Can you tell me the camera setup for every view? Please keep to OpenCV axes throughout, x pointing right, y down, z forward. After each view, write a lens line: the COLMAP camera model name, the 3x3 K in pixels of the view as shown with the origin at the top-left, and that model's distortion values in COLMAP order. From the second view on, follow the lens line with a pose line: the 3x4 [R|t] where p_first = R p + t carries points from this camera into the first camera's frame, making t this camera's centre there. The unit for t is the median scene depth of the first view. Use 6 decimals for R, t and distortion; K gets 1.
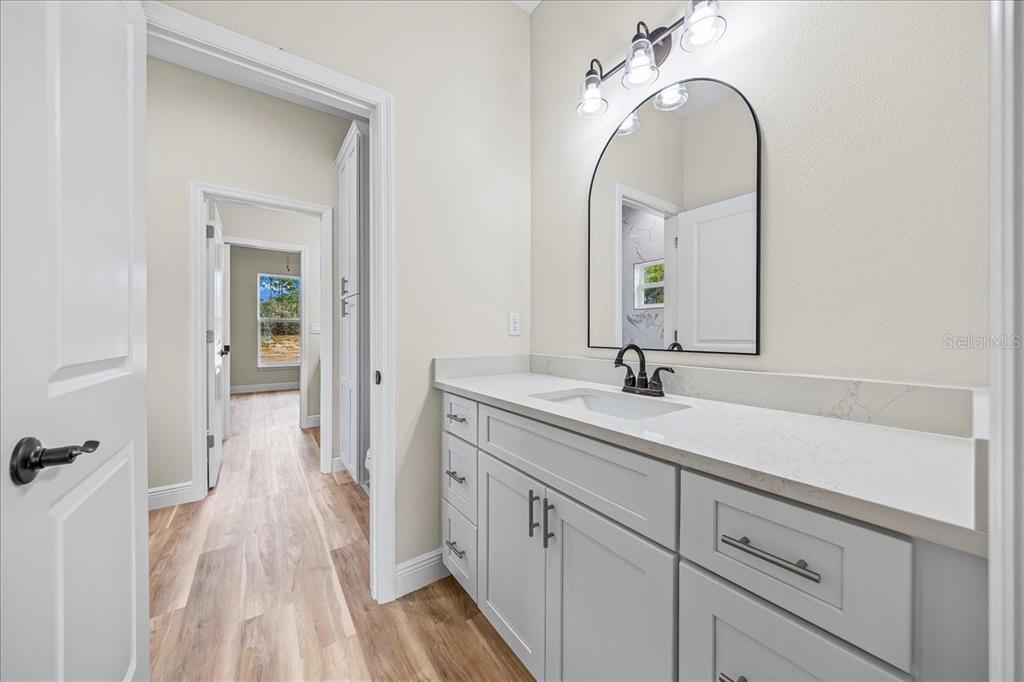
lens RADIAL K [[348.0, 0, 508.7], [0, 348.0, 334.7], [0, 0, 1]] dist [-0.000900, -0.000363]
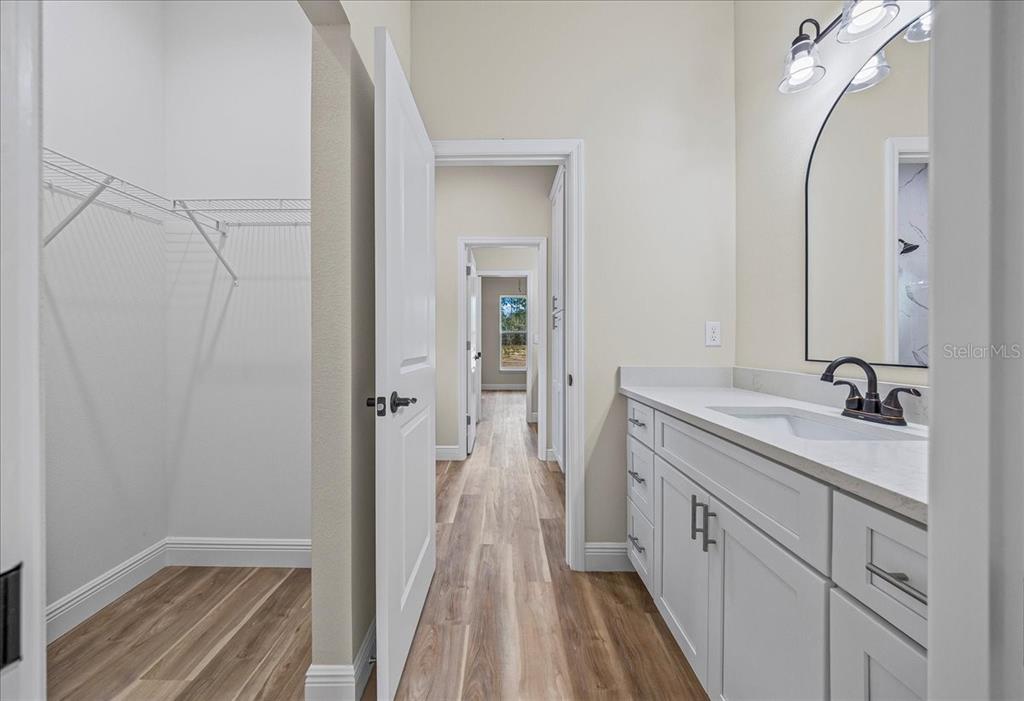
lens RADIAL K [[359.9, 0, 501.1], [0, 359.9, 344.3], [0, 0, 1]] dist [-0.000221, -0.000073]
pose [[0.806821, 0.001835, -0.590794, 0.171642], [-0.002362, 0.999997, -0.000120, -0.000755], [0.590792, 0.001492, 0.806823, -0.151451]]
